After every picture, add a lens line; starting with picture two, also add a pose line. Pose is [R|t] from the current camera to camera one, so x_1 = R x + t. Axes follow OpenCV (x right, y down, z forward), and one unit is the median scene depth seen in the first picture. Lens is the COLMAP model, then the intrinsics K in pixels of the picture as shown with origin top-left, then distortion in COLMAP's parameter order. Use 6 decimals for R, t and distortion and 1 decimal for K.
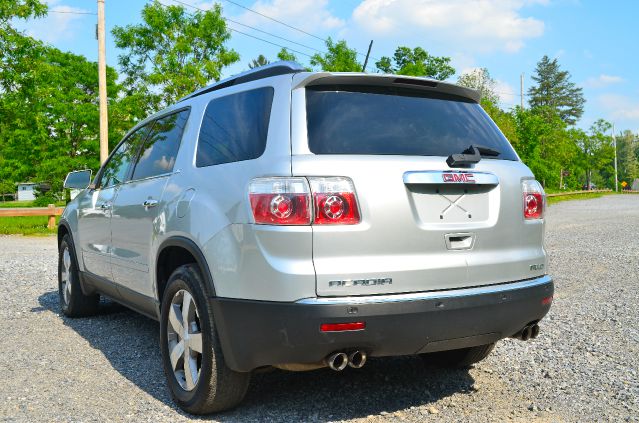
lens RADIAL K [[708.2, 0, 328.8], [0, 708.2, 209.3], [0, 0, 1]] dist [-0.060094, 0.006765]
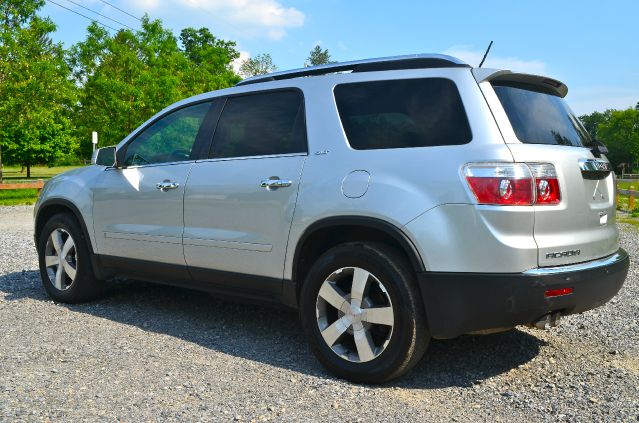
lens RADIAL K [[683.1, 0, 319.5], [0, 683.1, 211.5], [0, 0, 1]] dist [-0.060676, 0.004799]
pose [[0.940249, -0.005345, 0.340446, -0.636131], [-0.006887, 0.999374, 0.034711, -0.003038], [-0.340418, -0.034981, 0.939623, 0.075375]]
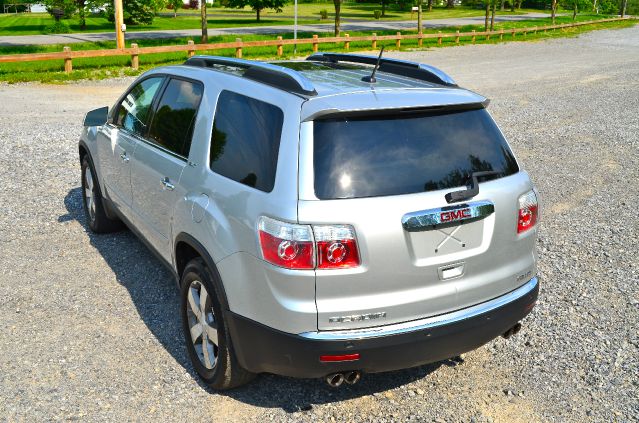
lens RADIAL K [[715.1, 0, 323.1], [0, 715.1, 211.8], [0, 0, 1]] dist [-0.071776, 0.010819]
pose [[0.998972, 0.035077, -0.028719, 0.015218], [-0.025723, 0.960222, 0.278050, -0.329496], [0.037330, -0.277025, 0.960137, -0.036417]]
